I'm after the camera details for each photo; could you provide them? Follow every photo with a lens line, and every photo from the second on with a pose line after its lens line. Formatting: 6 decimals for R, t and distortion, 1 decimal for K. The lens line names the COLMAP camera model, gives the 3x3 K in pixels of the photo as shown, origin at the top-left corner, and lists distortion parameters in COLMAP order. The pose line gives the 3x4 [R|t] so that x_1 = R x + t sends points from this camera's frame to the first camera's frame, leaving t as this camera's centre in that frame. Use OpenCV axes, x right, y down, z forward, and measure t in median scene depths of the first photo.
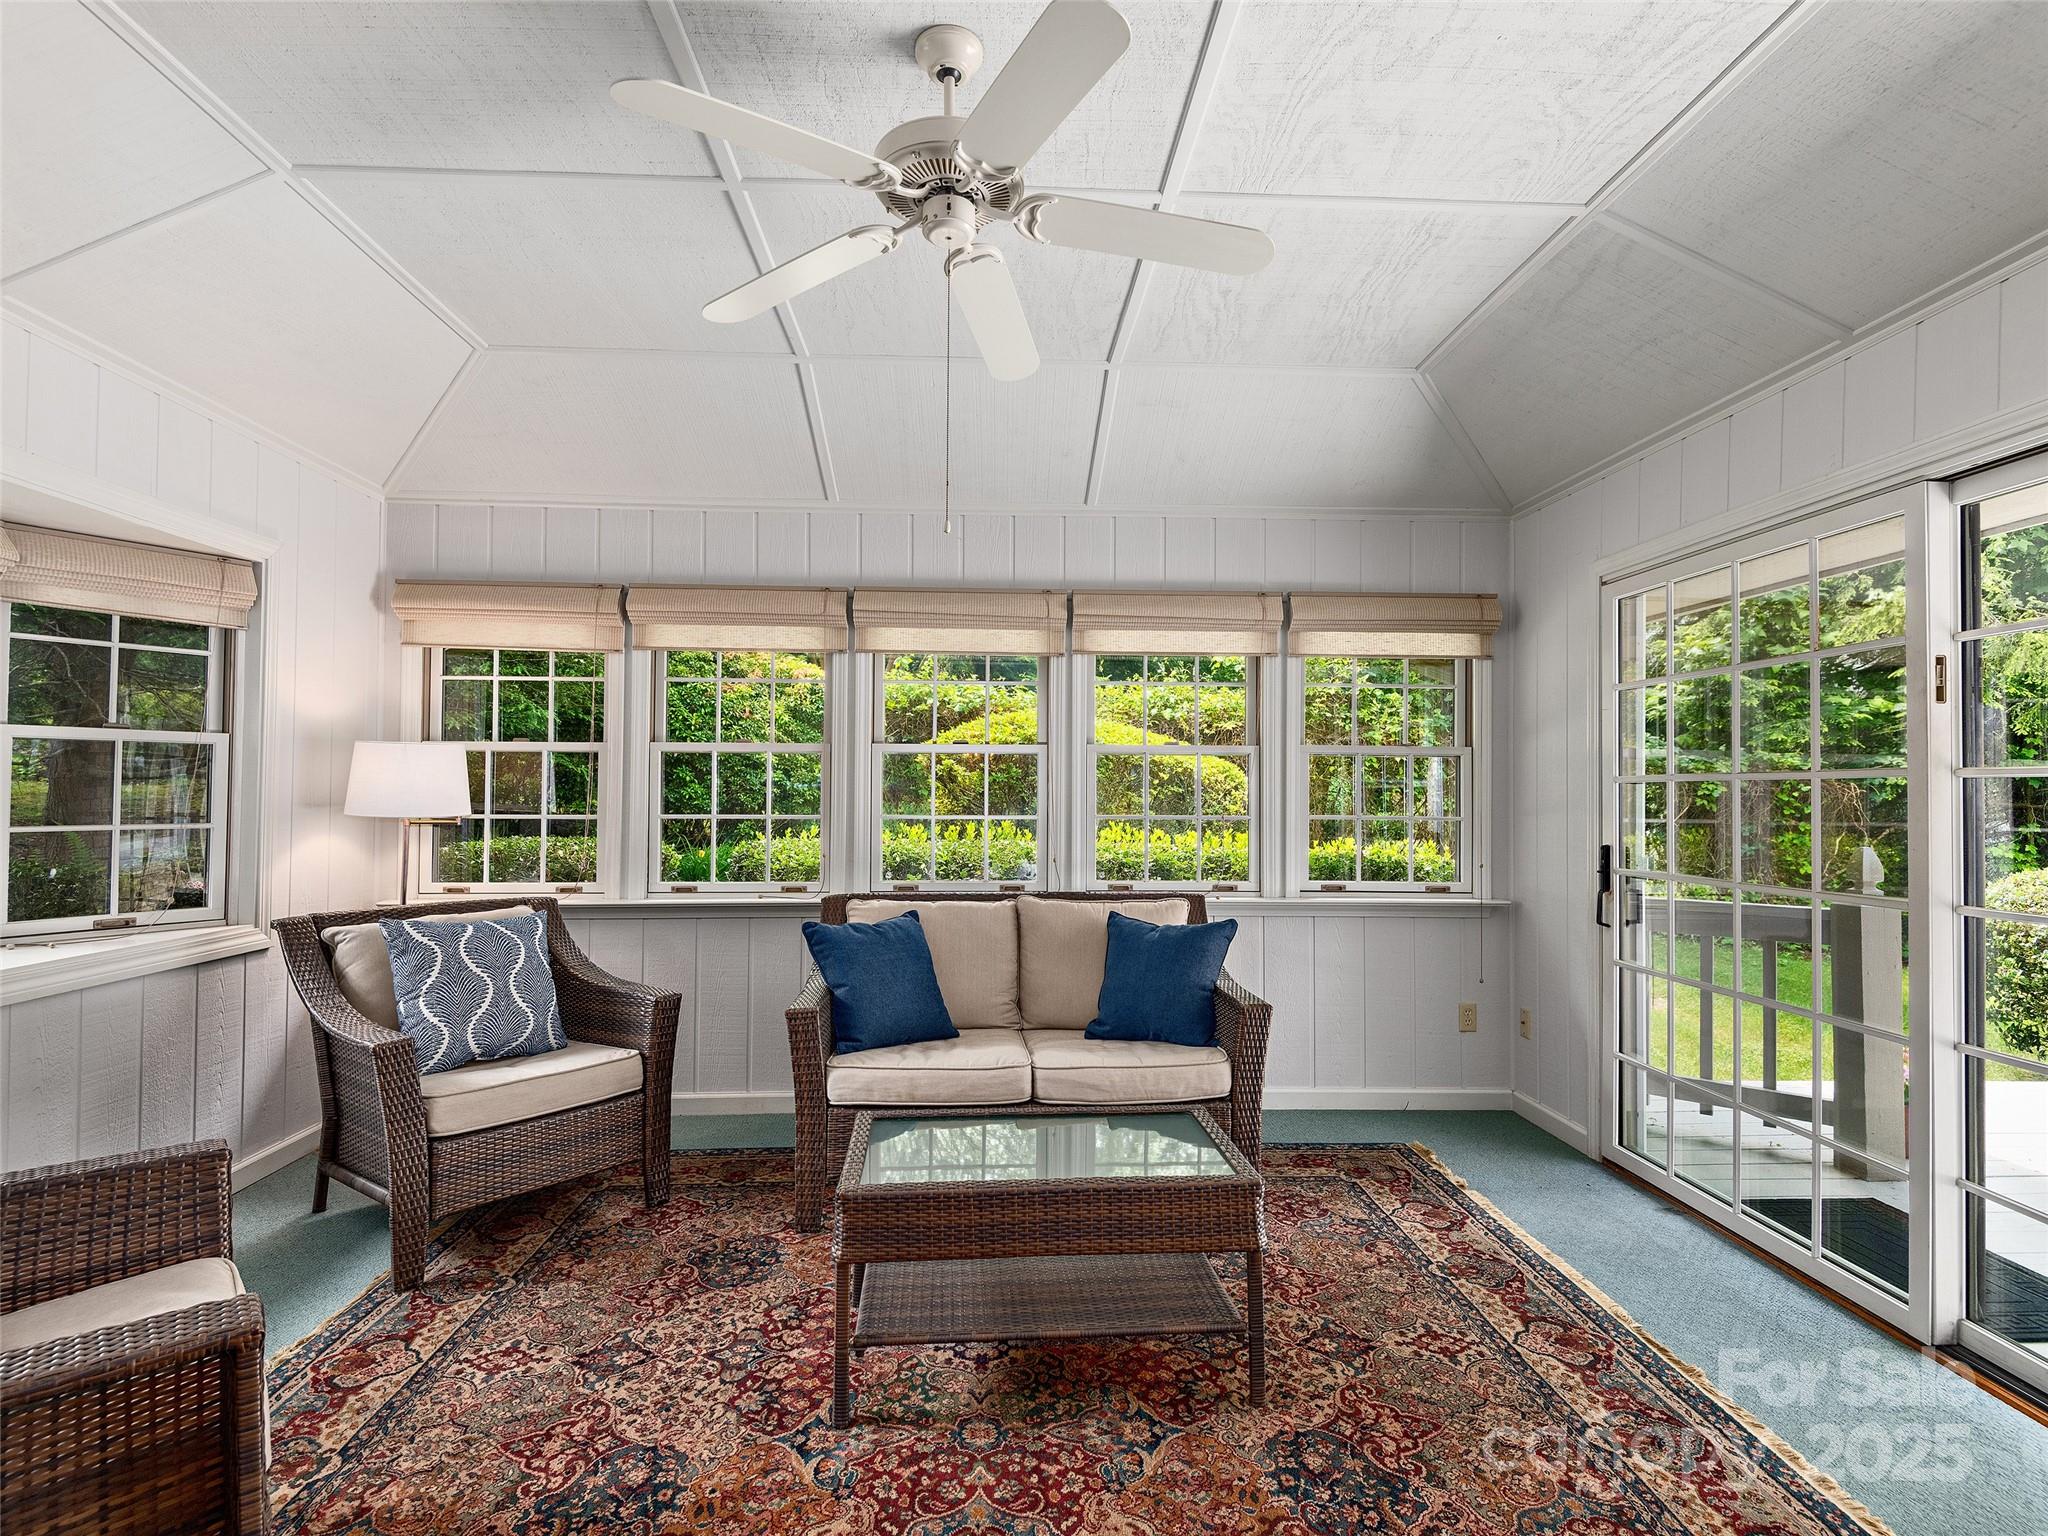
lens RADIAL K [[1043.3, 0, 1036.2], [0, 1043.3, 775.1], [0, 0, 1]] dist [0.002582, 0.000547]
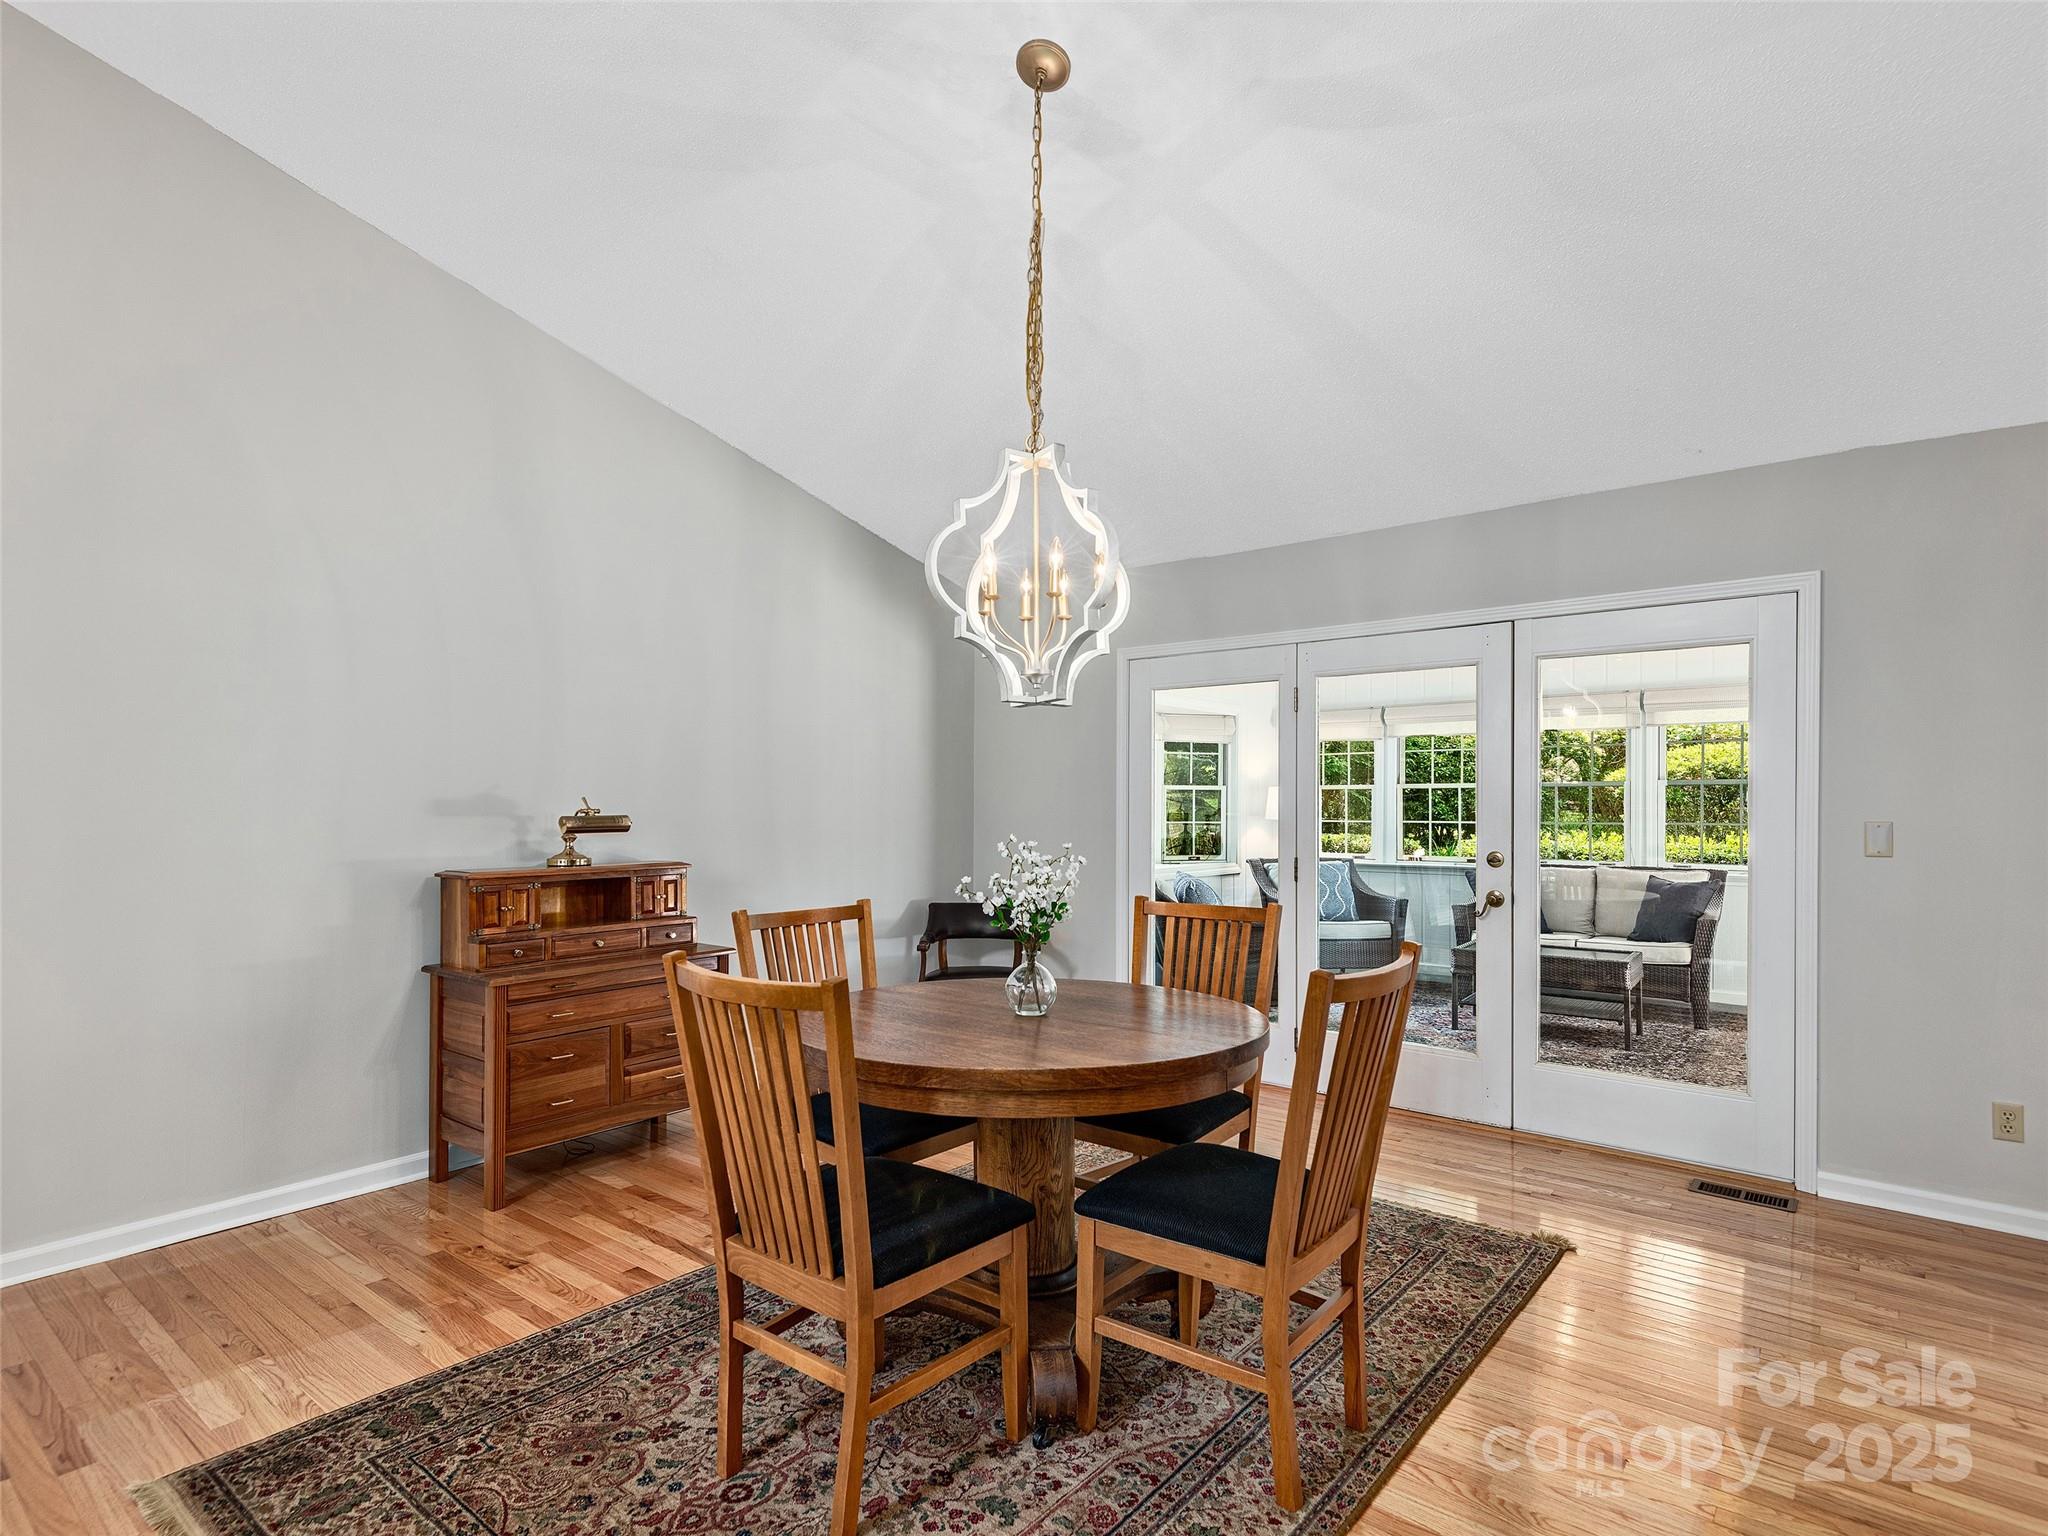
lens RADIAL K [[1043.3, 0, 1012.6], [0, 1043.3, 775.8], [0, 0, 1]] dist [0.002582, 0.000547]
pose [[0.740048, -0.023657, -0.672138, 0.490588], [0.010361, 0.999664, -0.023777, -0.009411], [0.672474, 0.010632, 0.740044, -1.111268]]
